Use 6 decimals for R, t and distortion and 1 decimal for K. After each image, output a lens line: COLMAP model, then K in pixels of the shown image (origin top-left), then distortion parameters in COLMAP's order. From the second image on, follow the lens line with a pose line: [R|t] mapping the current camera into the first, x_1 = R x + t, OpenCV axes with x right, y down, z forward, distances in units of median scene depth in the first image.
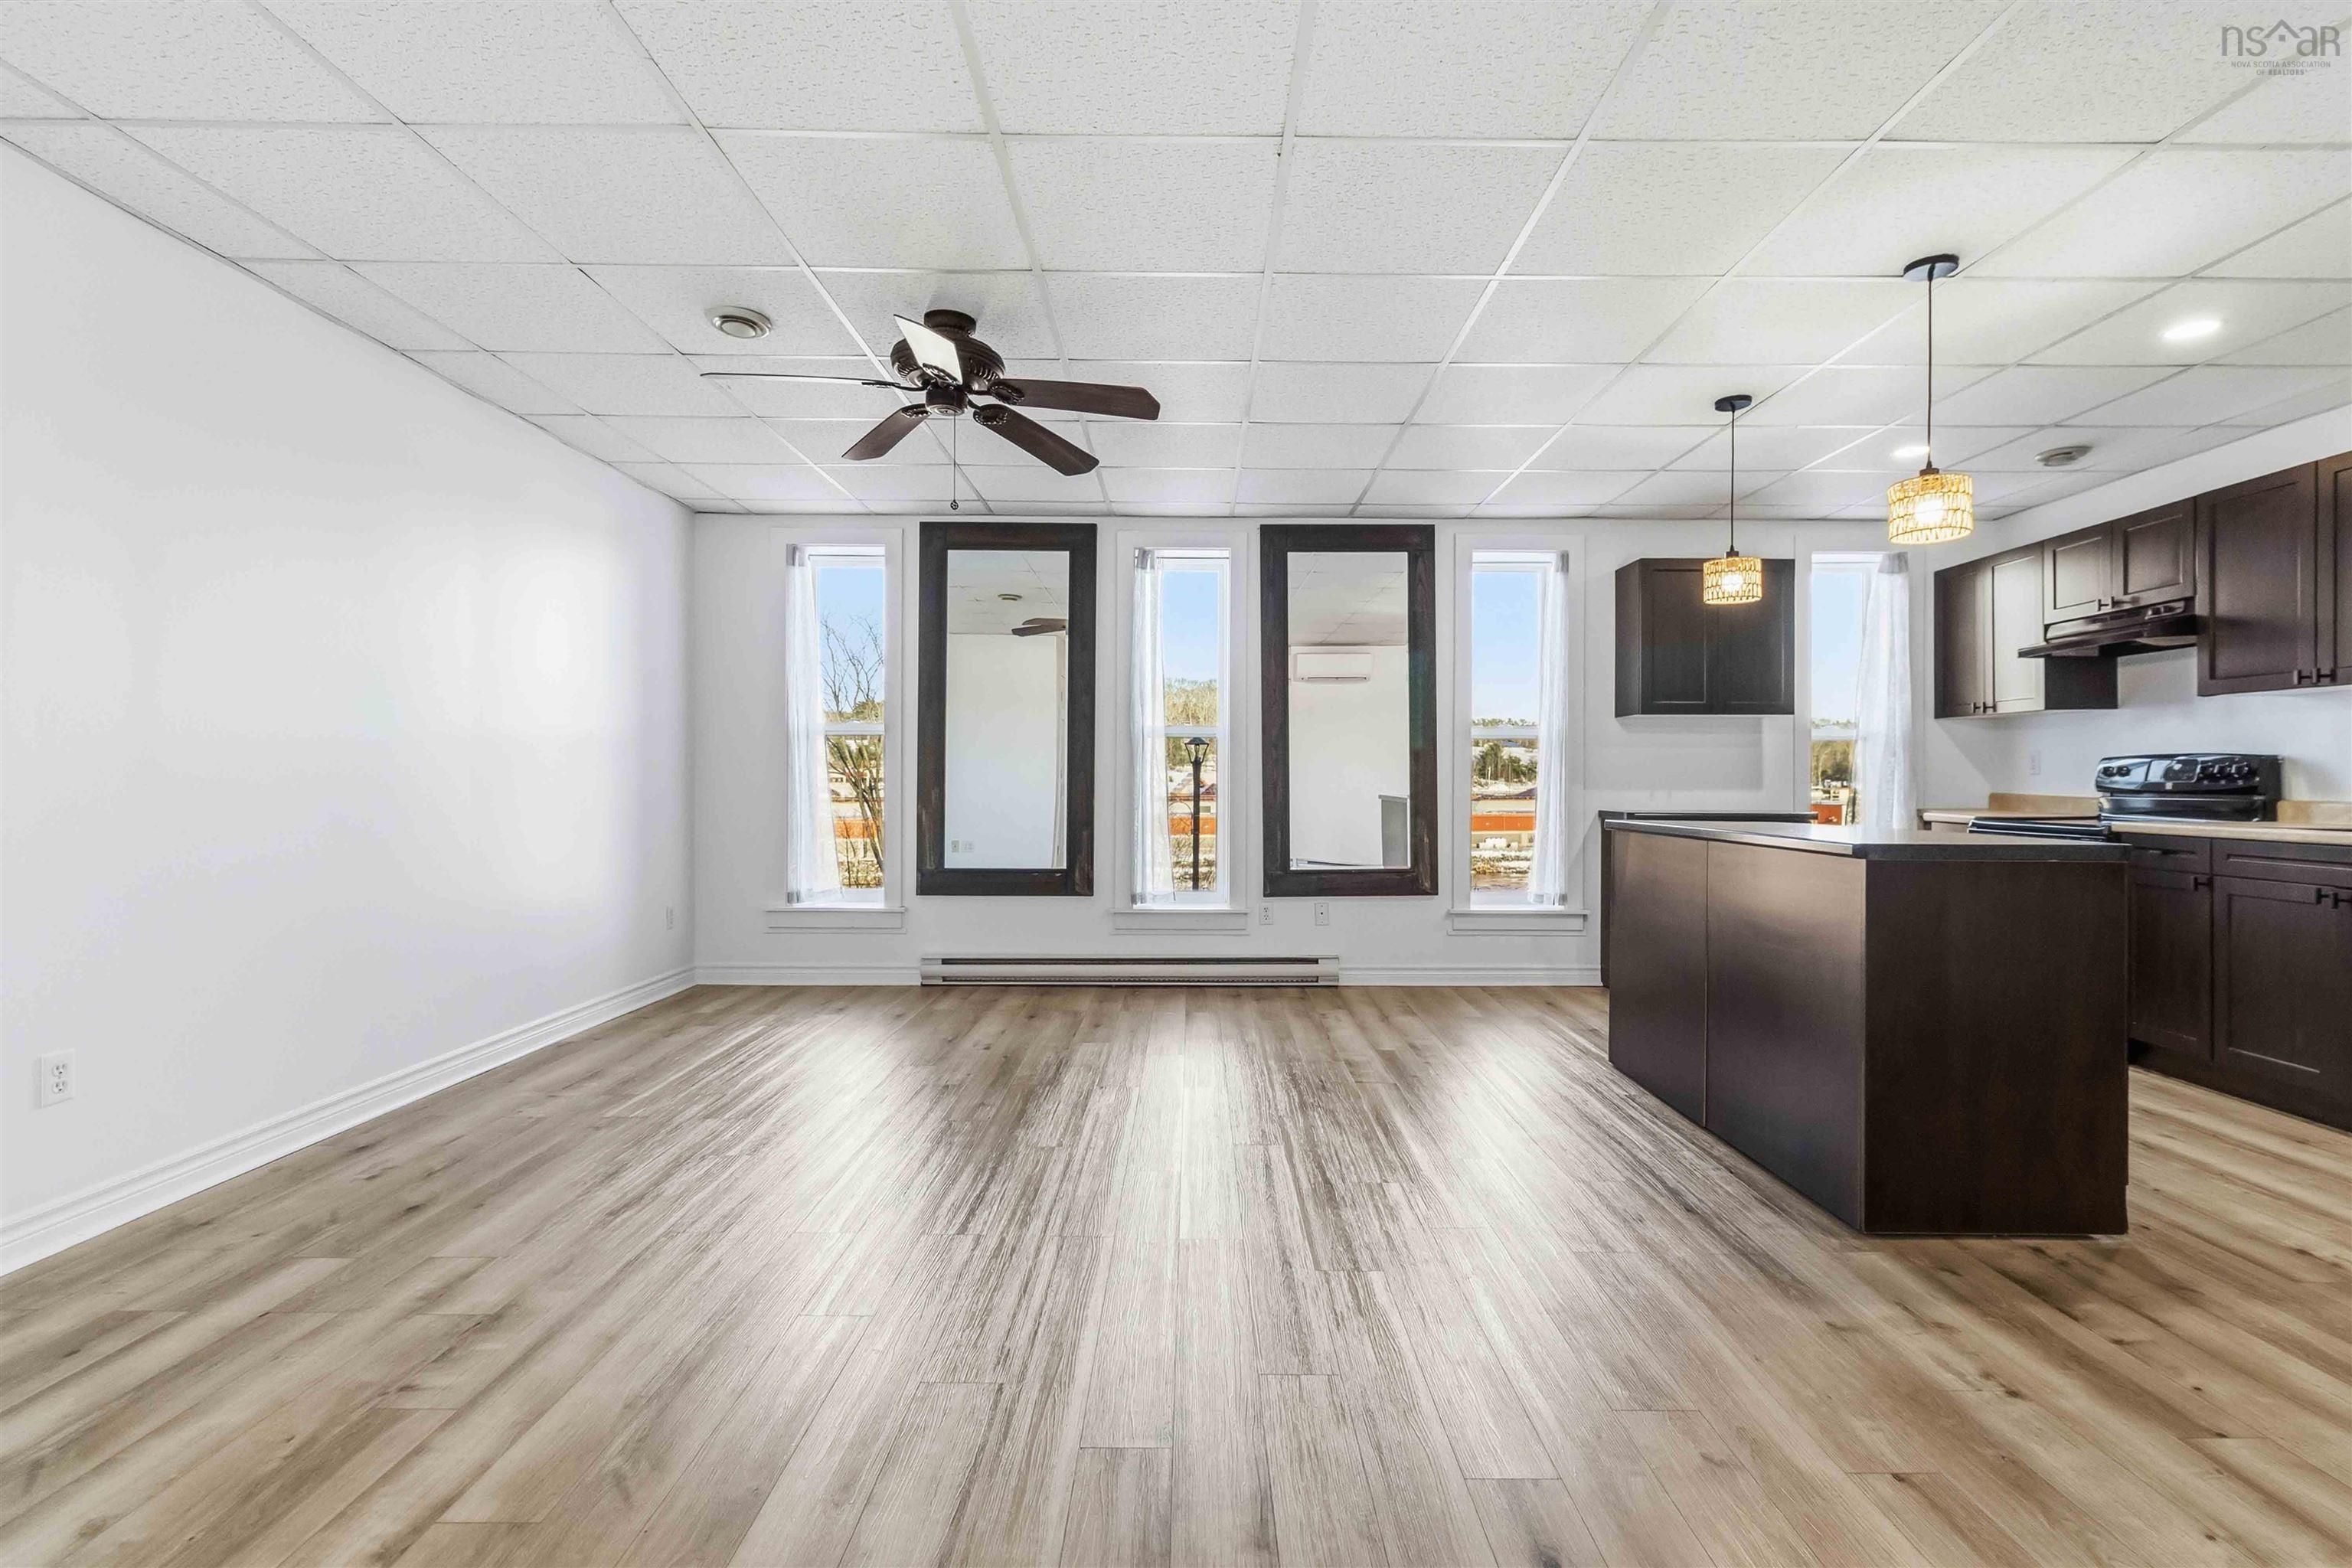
lens RADIAL K [[1093.1, 0, 1204.1], [0, 1093.1, 768.4], [0, 0, 1]] dist [0.001286, 0.000731]
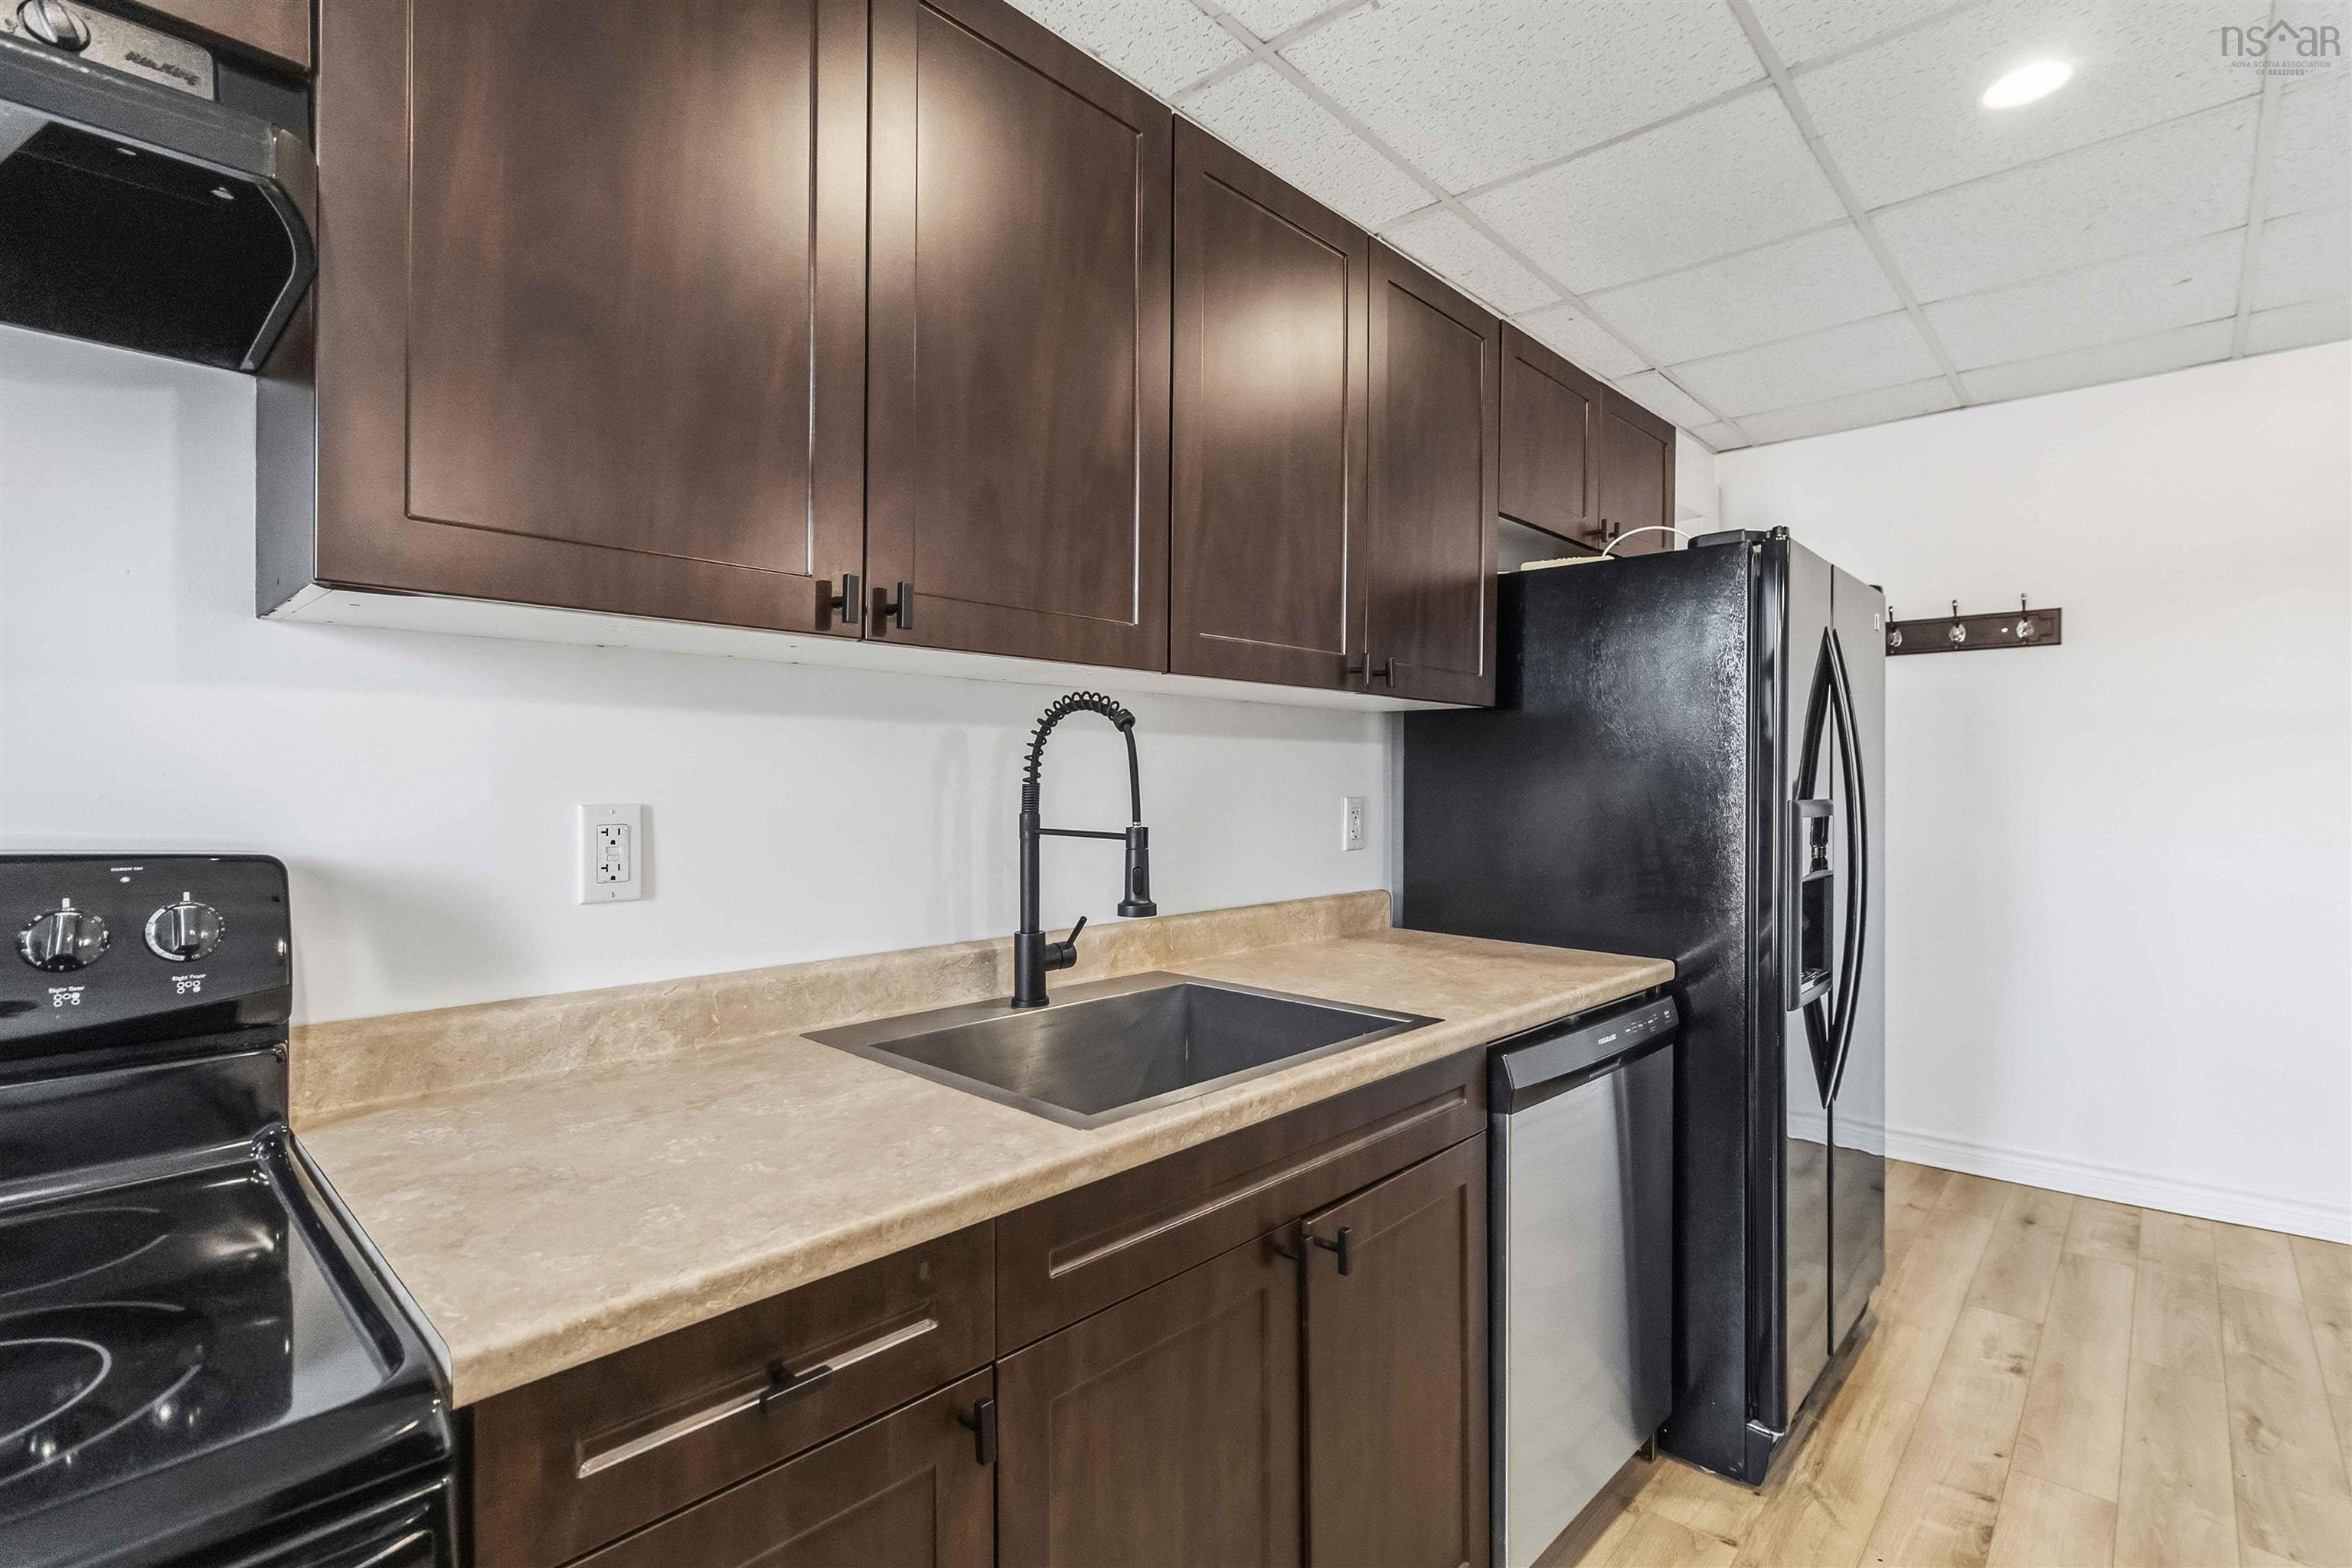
lens RADIAL K [[1088.7, 0, 1197.3], [0, 1088.7, 786.1], [0, 0, 1]] dist [0.002166, -0.000157]
pose [[-0.739276, -0.007784, 0.673358, 0.645381], [-0.008236, 0.999963, 0.002517, -0.029525], [-0.673353, -0.003685, -0.739312, 1.027901]]
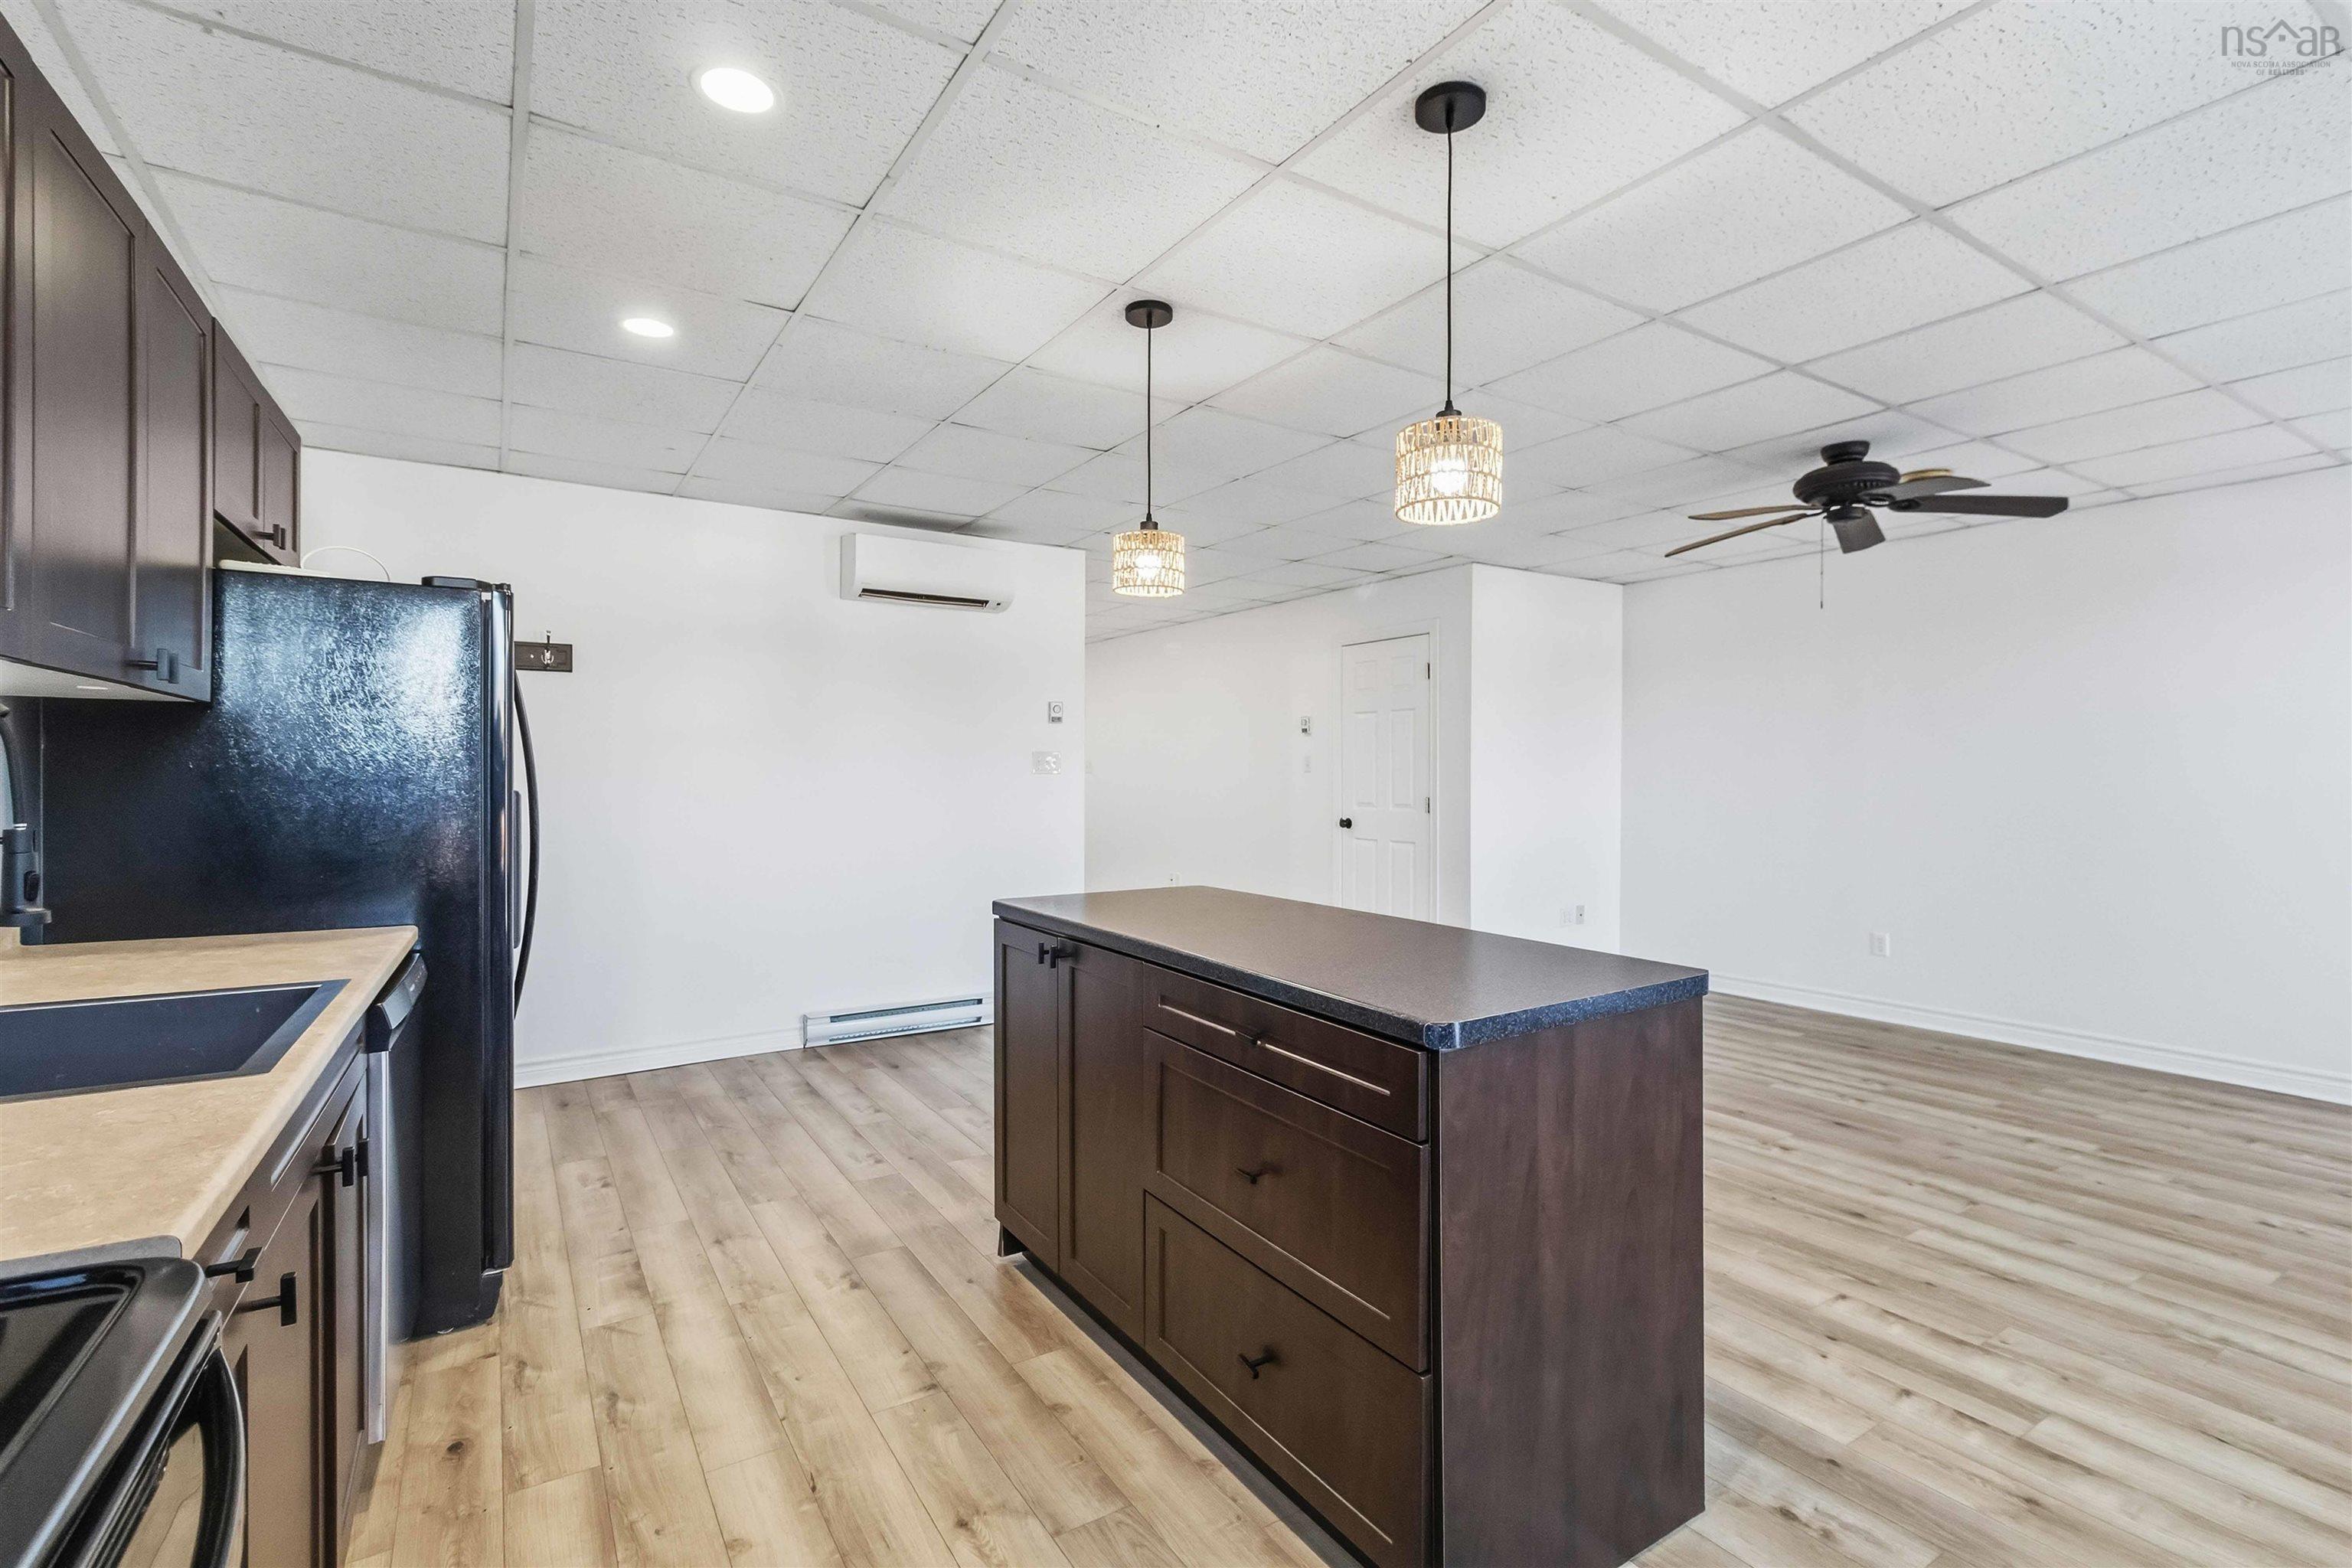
lens RADIAL K [[1094.7, 0, 1198.2], [0, 1094.7, 776.6], [0, 0, 1]] dist [0.005225, 0.001007]
pose [[-0.843560, -0.002936, -0.537027, 0.773187], [-0.000292, 0.999987, -0.005007, -0.028696], [0.537035, -0.004067, -0.843550, 1.242261]]
